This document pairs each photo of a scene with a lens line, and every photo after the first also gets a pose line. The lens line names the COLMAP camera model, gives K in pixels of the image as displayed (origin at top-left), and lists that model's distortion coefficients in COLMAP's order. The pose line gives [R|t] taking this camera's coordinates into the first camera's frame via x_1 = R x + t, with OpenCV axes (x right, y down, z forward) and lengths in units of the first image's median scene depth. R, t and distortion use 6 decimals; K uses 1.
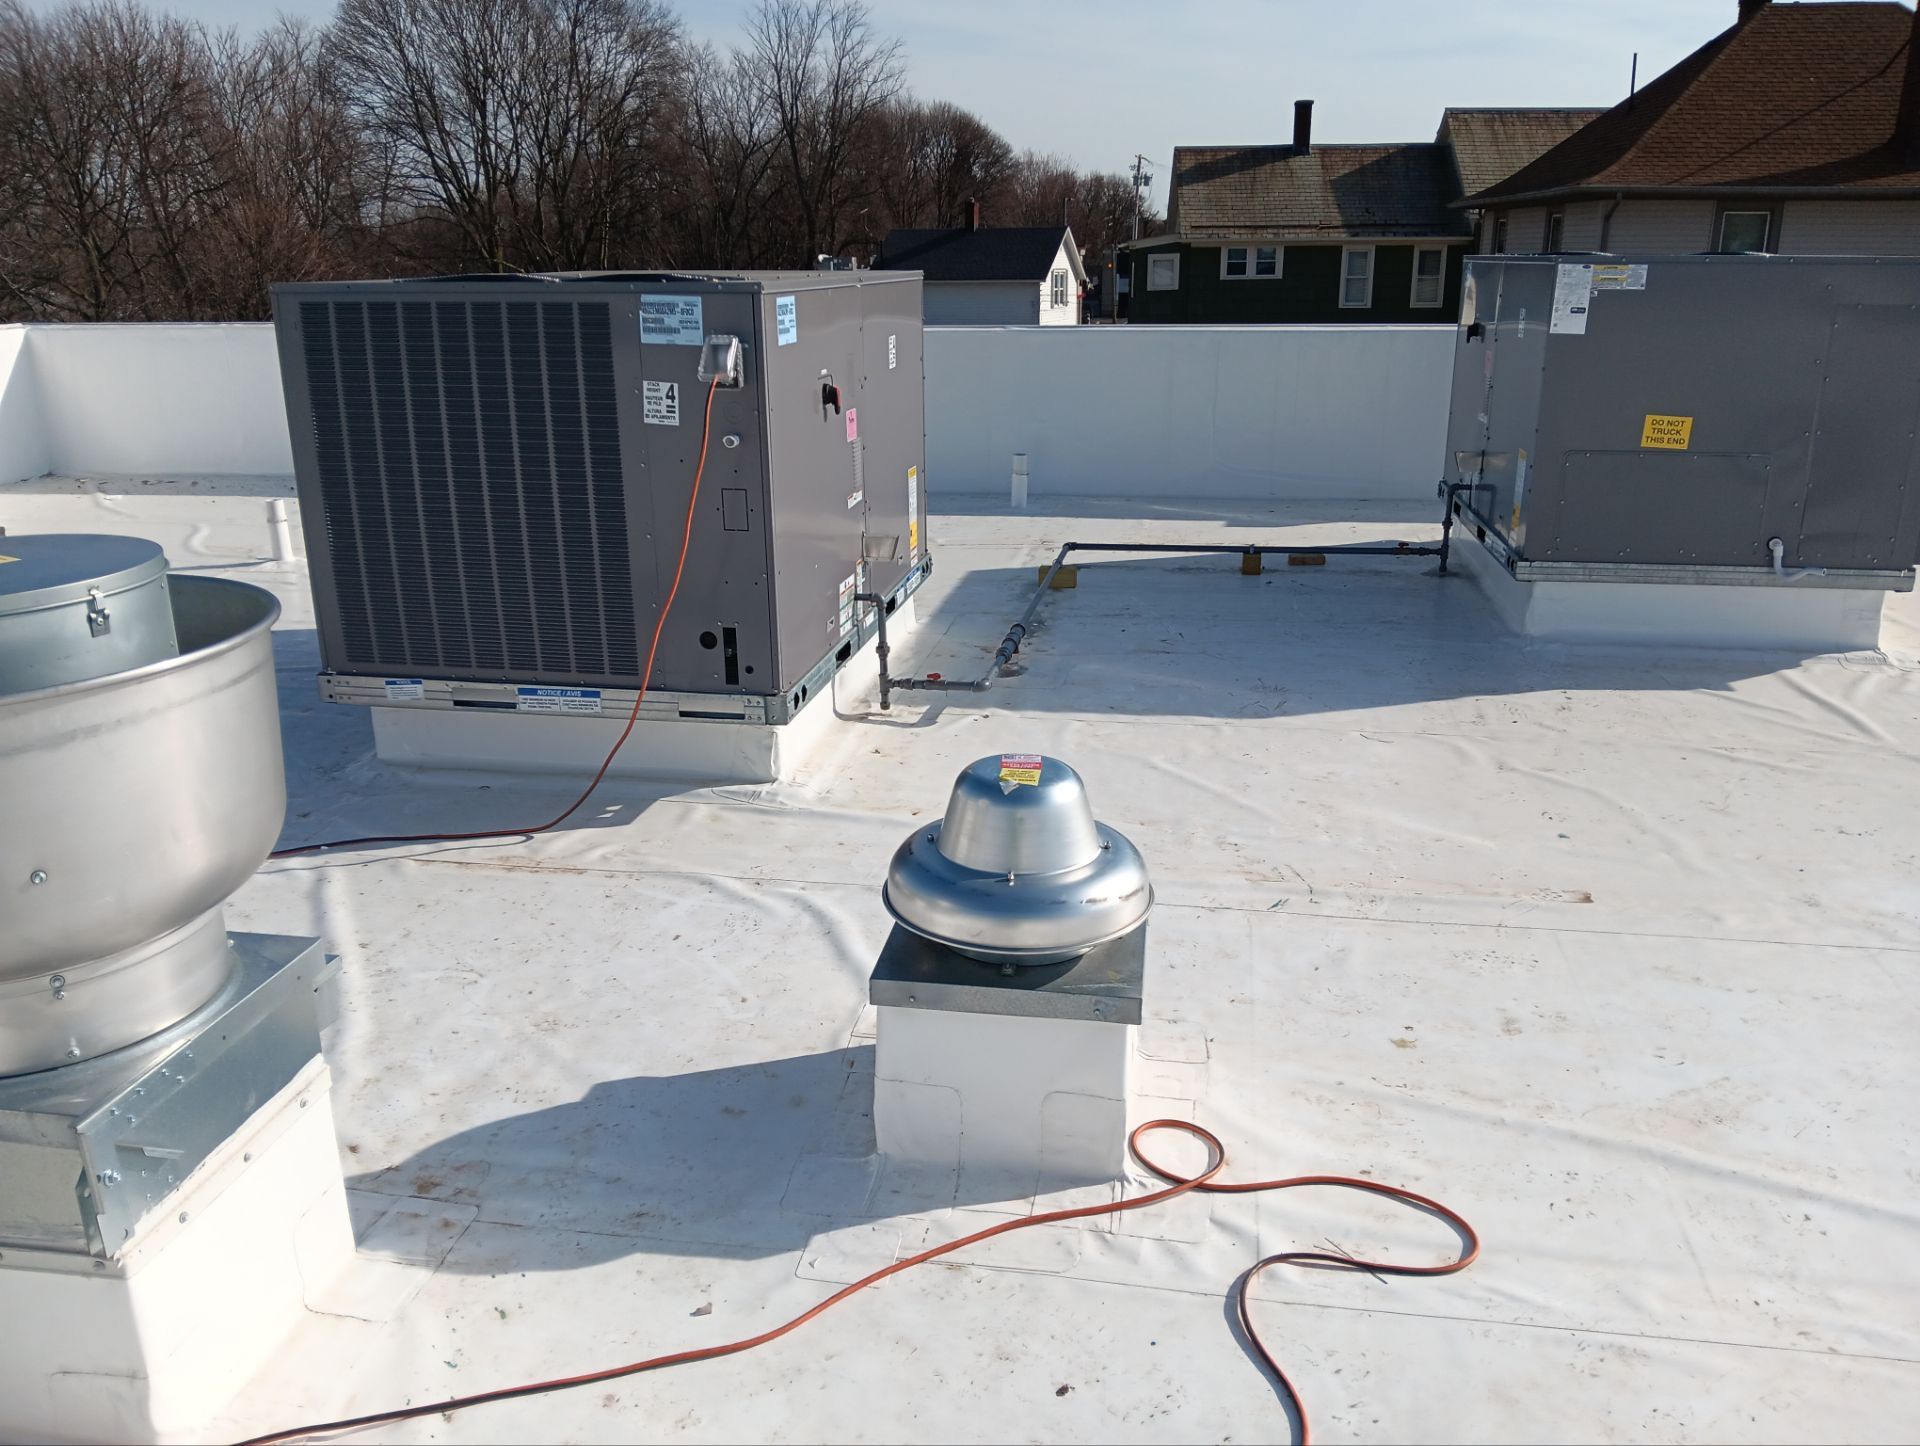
lens RADIAL K [[1527.1, 0, 960.0], [0, 1527.1, 723.0], [0, 0, 1]] dist [0.090077, -0.246959]
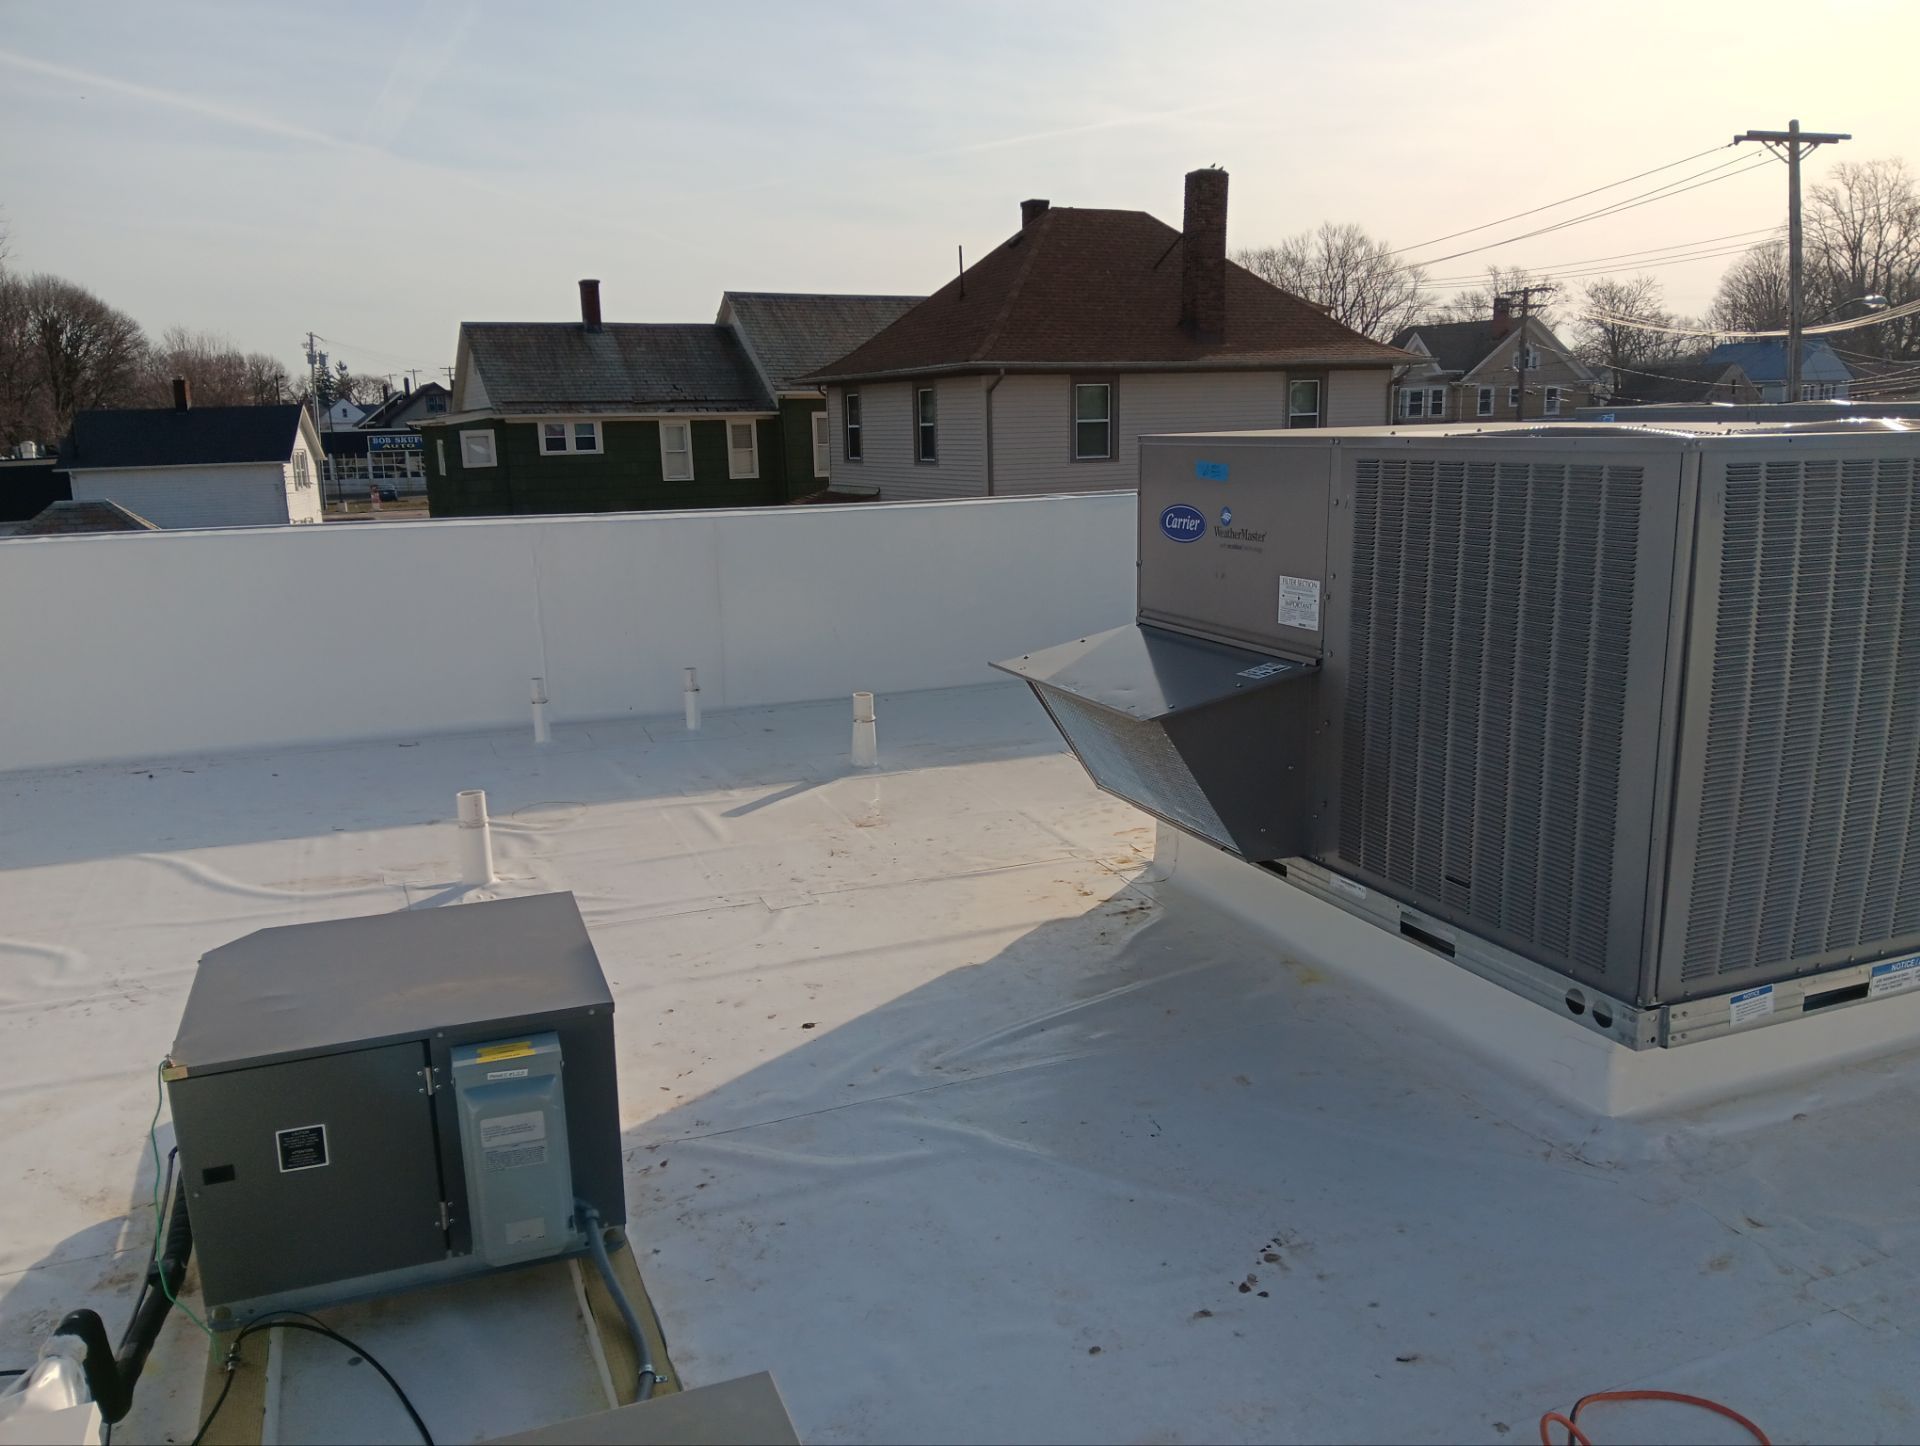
lens RADIAL K [[1536.7, 0, 960.0], [0, 1536.7, 723.0], [0, 0, 1]] dist [0.003021, -0.126087]
pose [[0.842556, -0.108420, 0.527584, -0.130260], [0.165162, 0.984348, -0.061479, -0.021121], [-0.512661, 0.138936, 0.847276, 0.074907]]
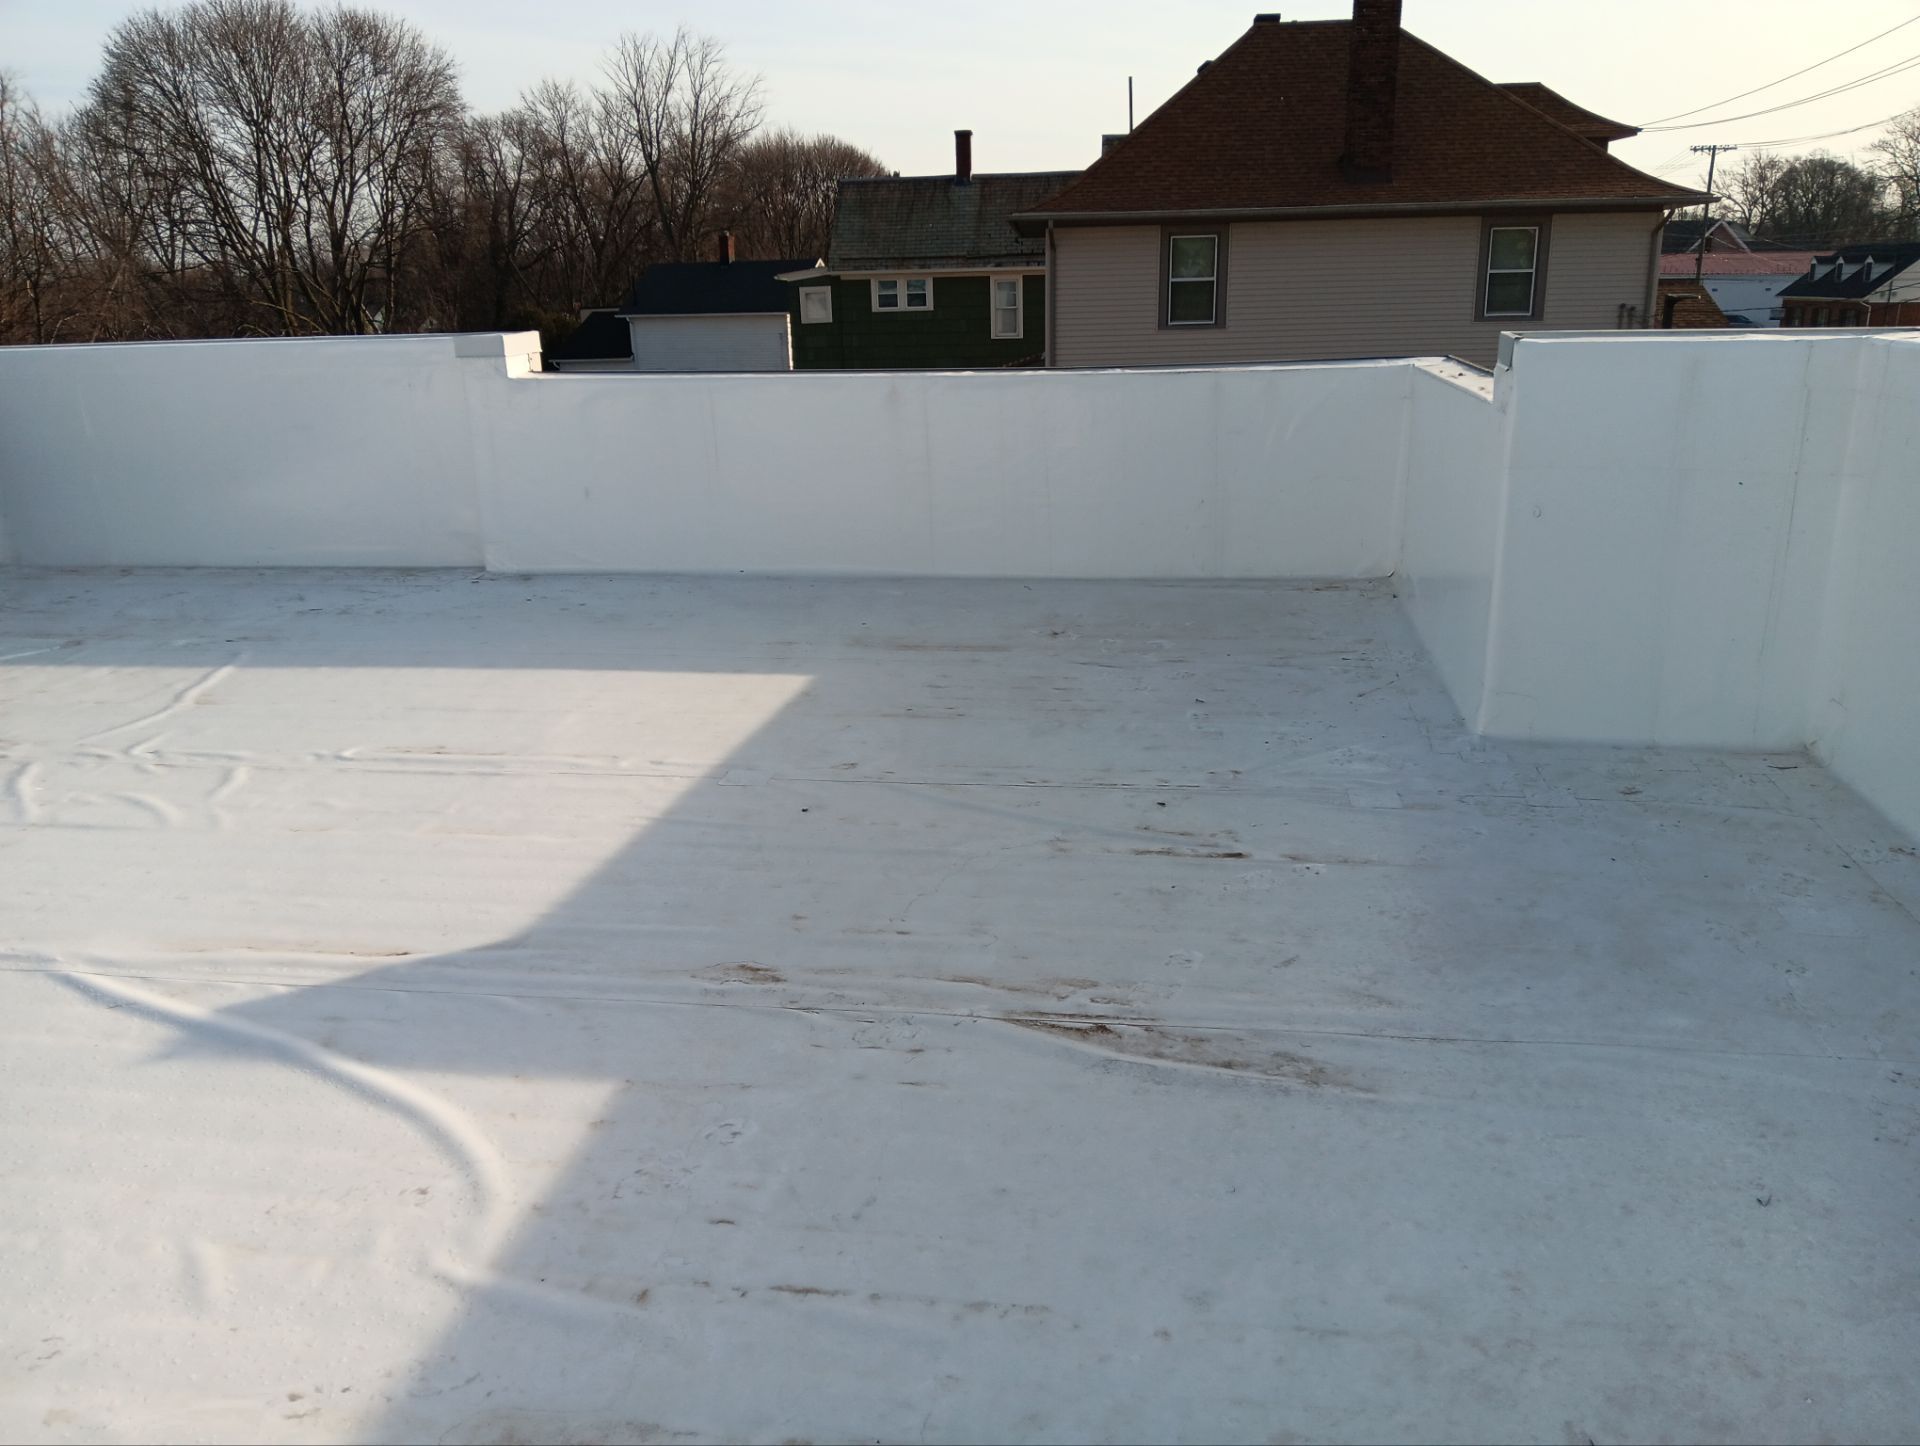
lens RADIAL K [[1536.7, 0, 960.0], [0, 1536.7, 723.0], [0, 0, 1]] dist [0.003021, -0.126087]
pose [[0.999551, -0.022307, 0.020030, 0.194267], [0.022628, 0.999617, -0.015935, -0.009535], [-0.019667, 0.016381, 0.999672, 0.024781]]
